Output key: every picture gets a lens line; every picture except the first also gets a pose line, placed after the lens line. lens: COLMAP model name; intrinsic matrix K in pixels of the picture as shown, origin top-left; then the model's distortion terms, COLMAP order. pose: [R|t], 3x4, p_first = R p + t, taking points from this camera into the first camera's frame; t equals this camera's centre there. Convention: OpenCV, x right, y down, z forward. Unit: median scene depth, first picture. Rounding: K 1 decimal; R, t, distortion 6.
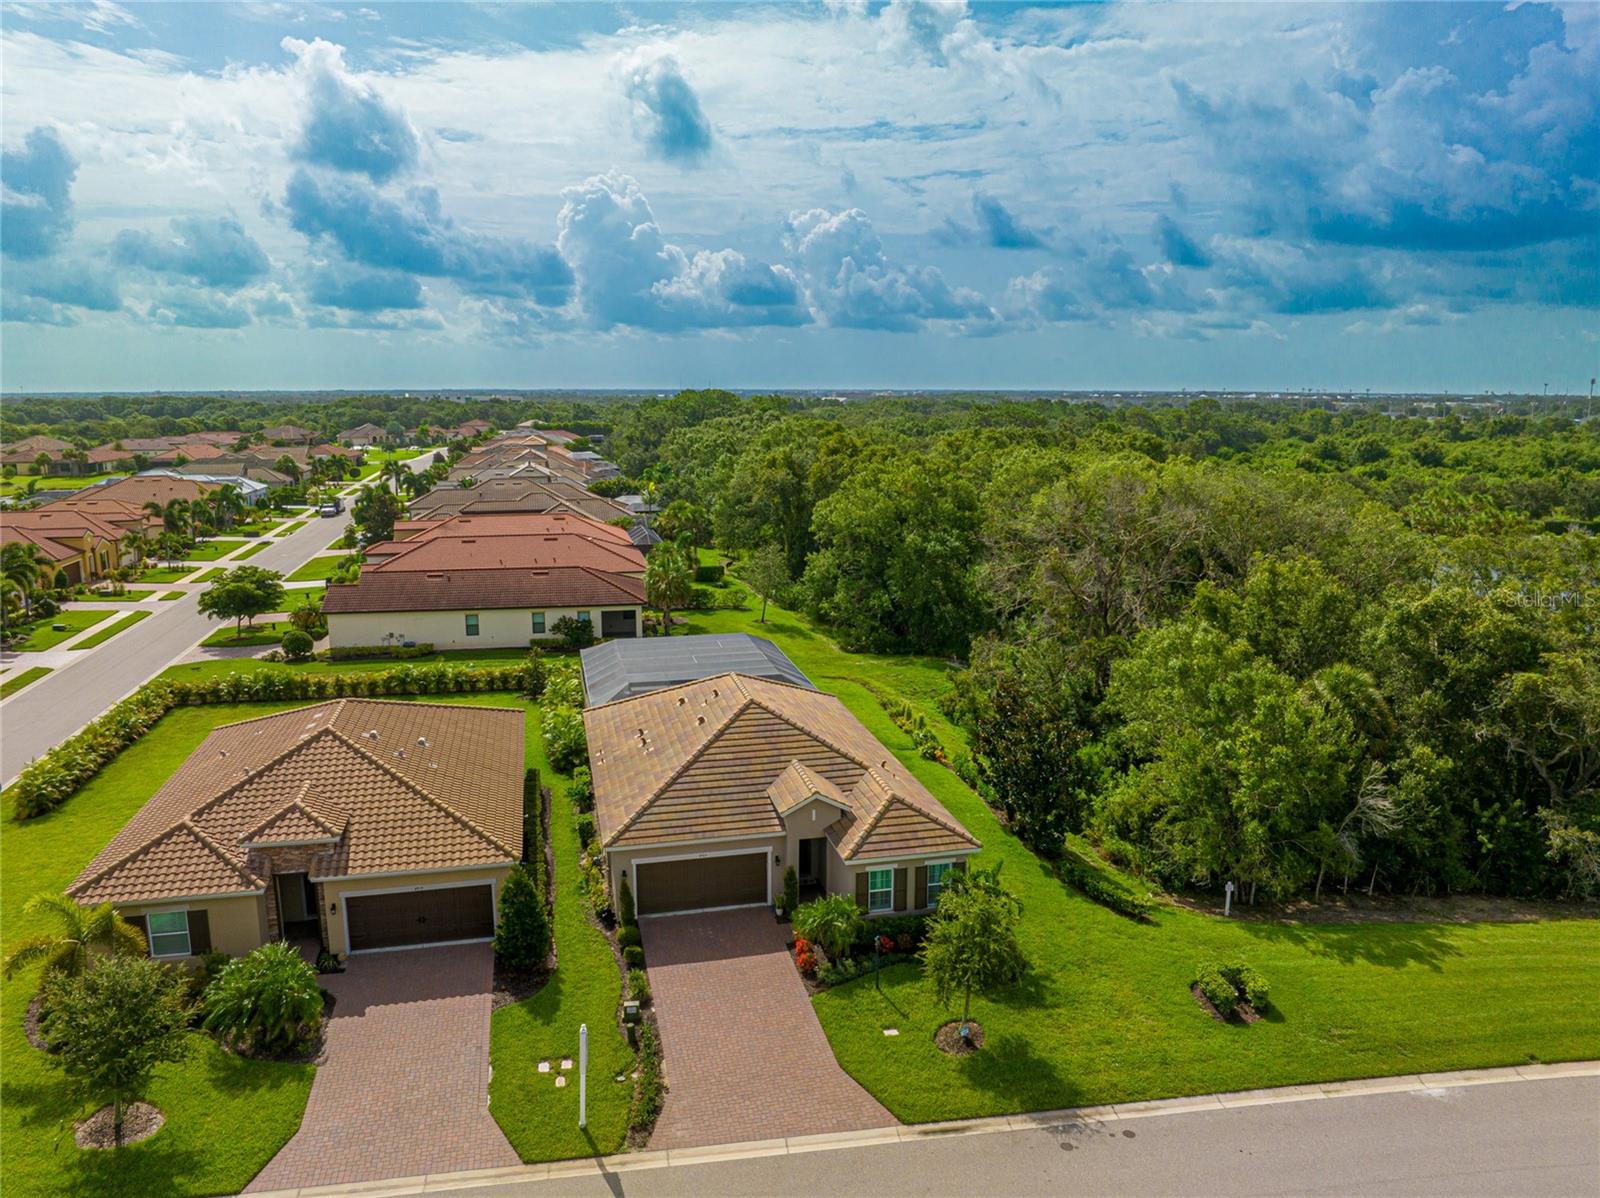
lens RADIAL K [[1128.9, 0, 800.0], [0, 1128.9, 599.0], [0, 0, 1]] dist [-0.041333, 0.010283]
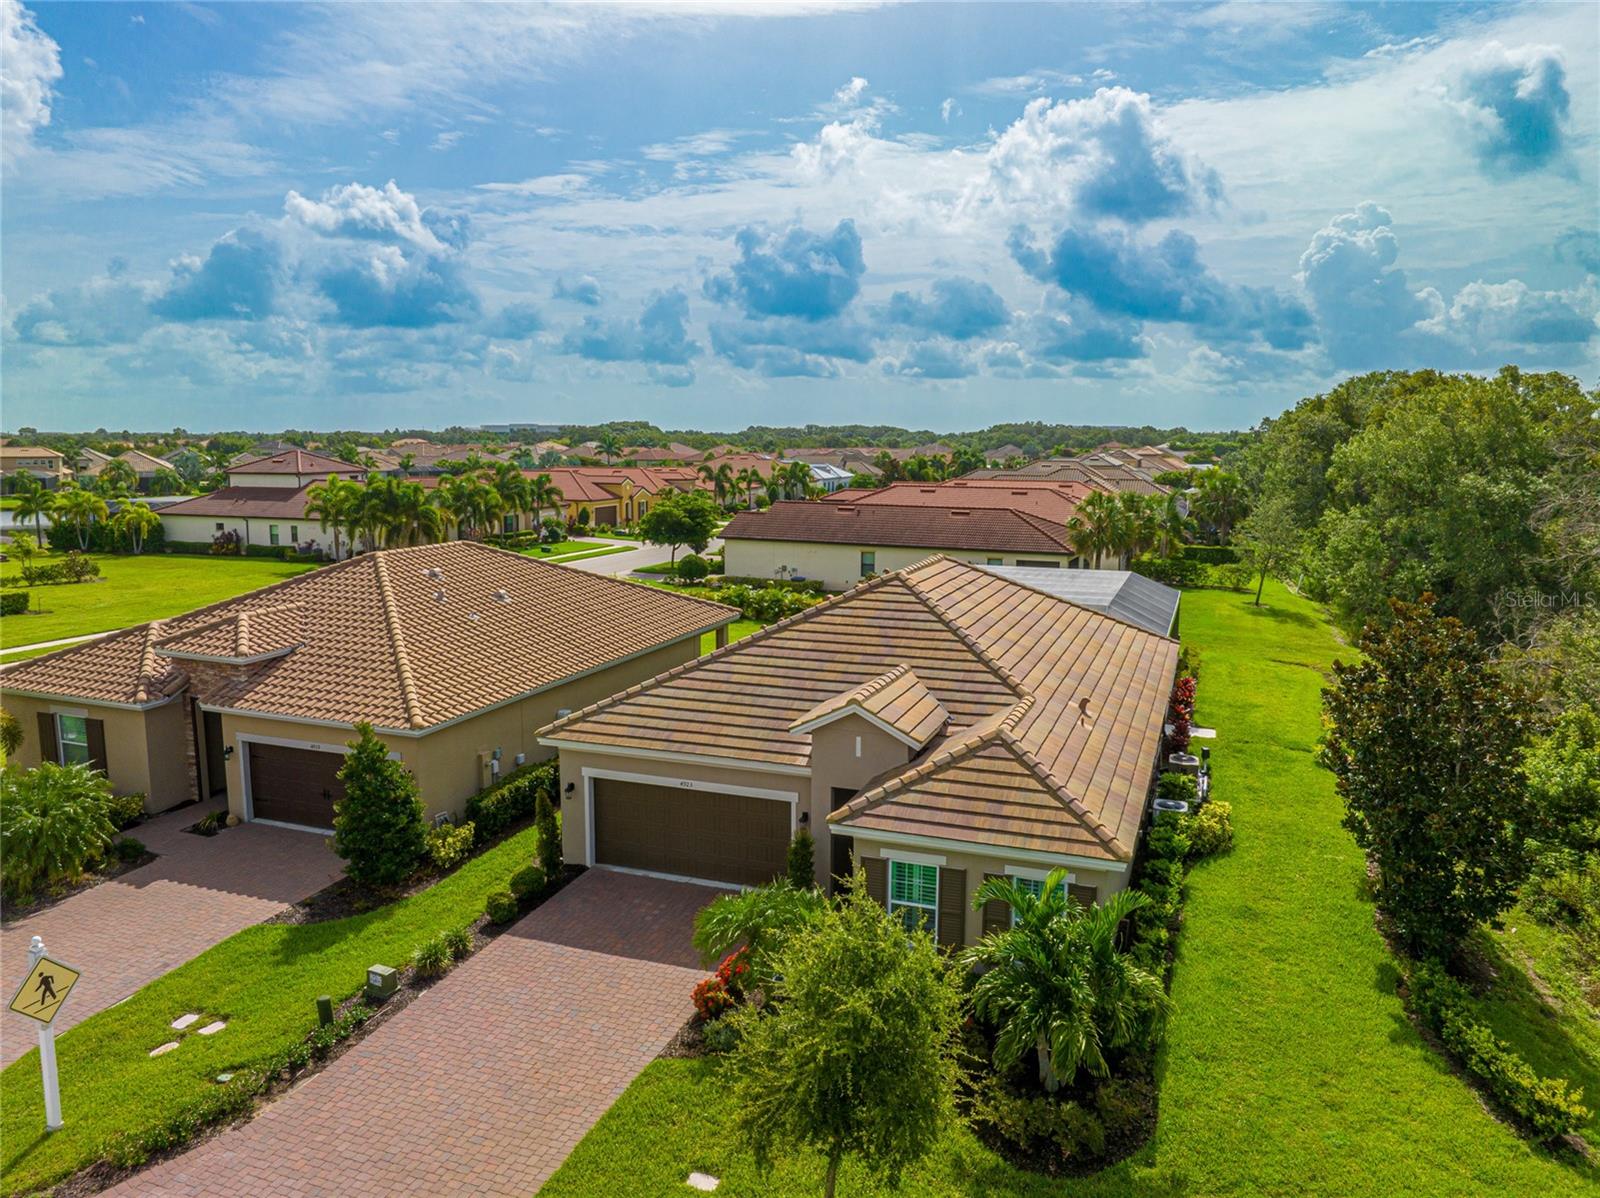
lens RADIAL K [[1132.8, 0, 800.0], [0, 1132.8, 599.0], [0, 0, 1]] dist [-0.035668, 0.004498]
pose [[0.831376, 0.082785, -0.549510, 0.273138], [-0.106336, 0.994268, -0.011090, 0.126225], [0.545442, 0.067652, 0.835414, 0.509540]]
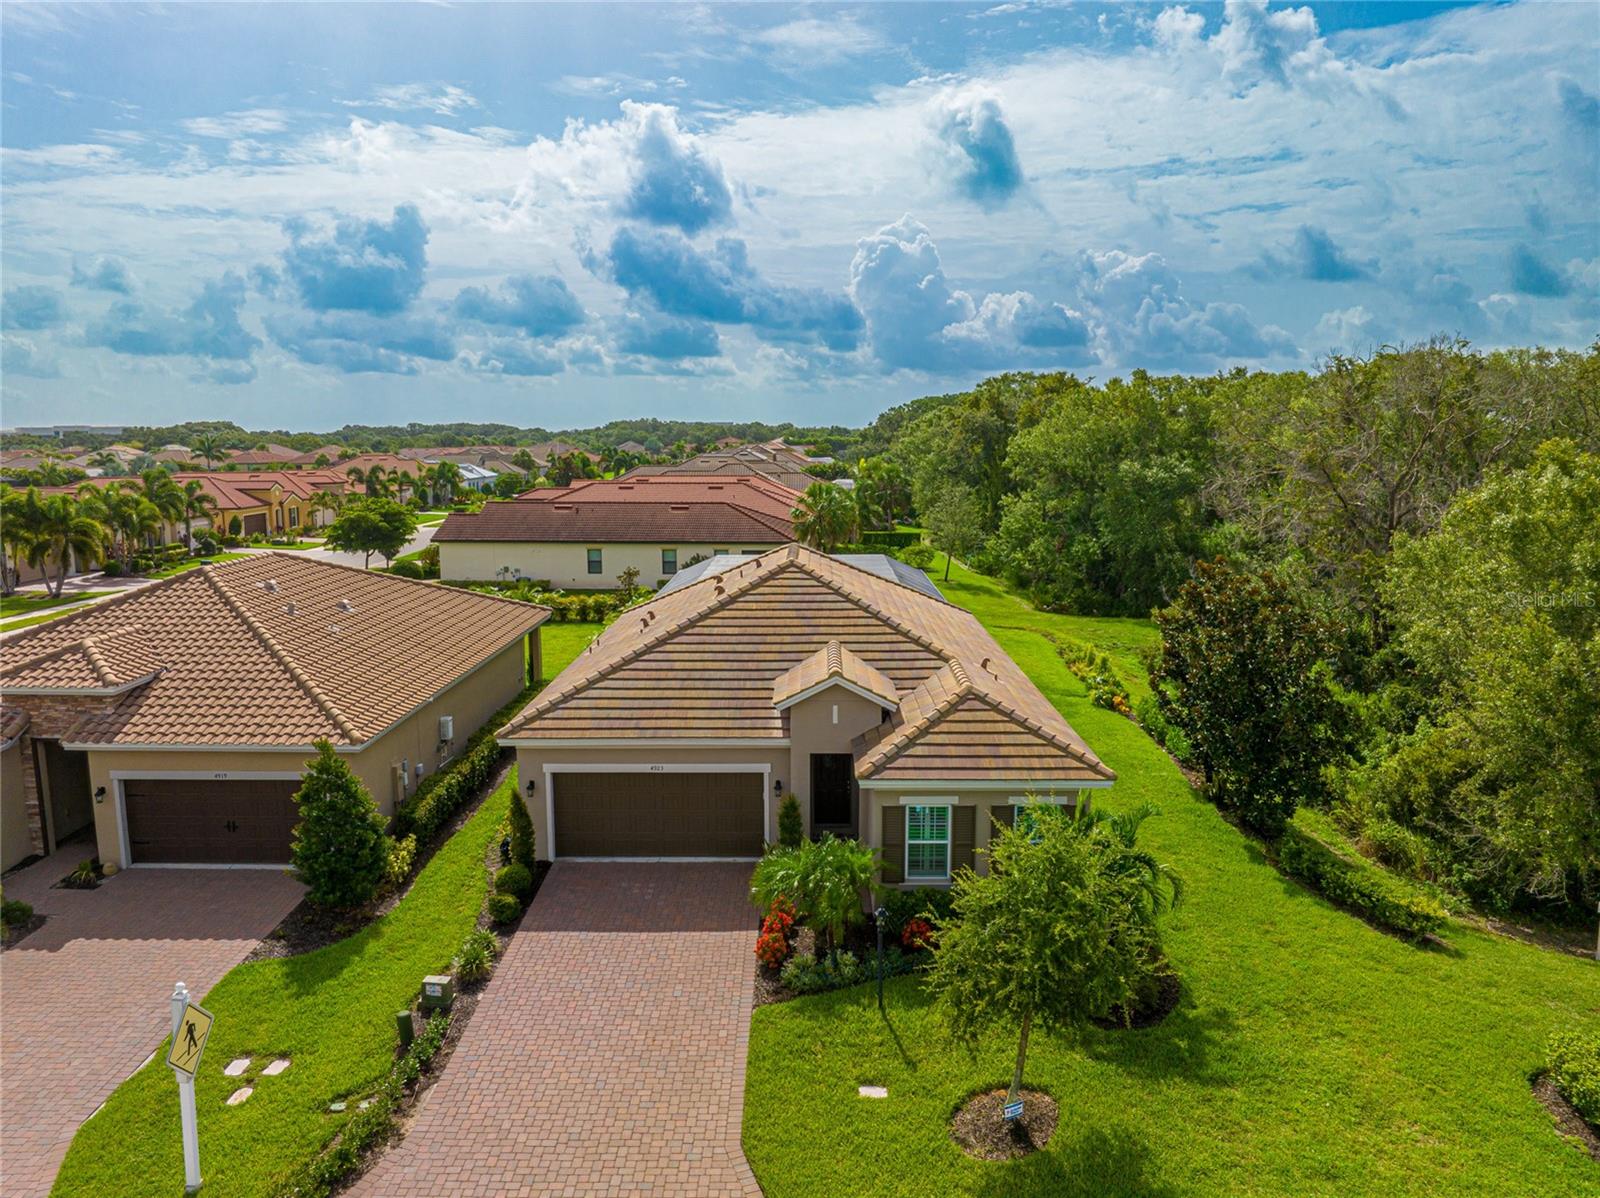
lens RADIAL K [[1128.9, 0, 800.0], [0, 1128.9, 599.0], [0, 0, 1]] dist [-0.041333, 0.010283]
pose [[0.971177, 0.031598, -0.236256, 0.130295], [-0.040603, 0.998619, -0.033346, 0.146386], [0.234876, 0.041977, 0.971119, 0.394815]]
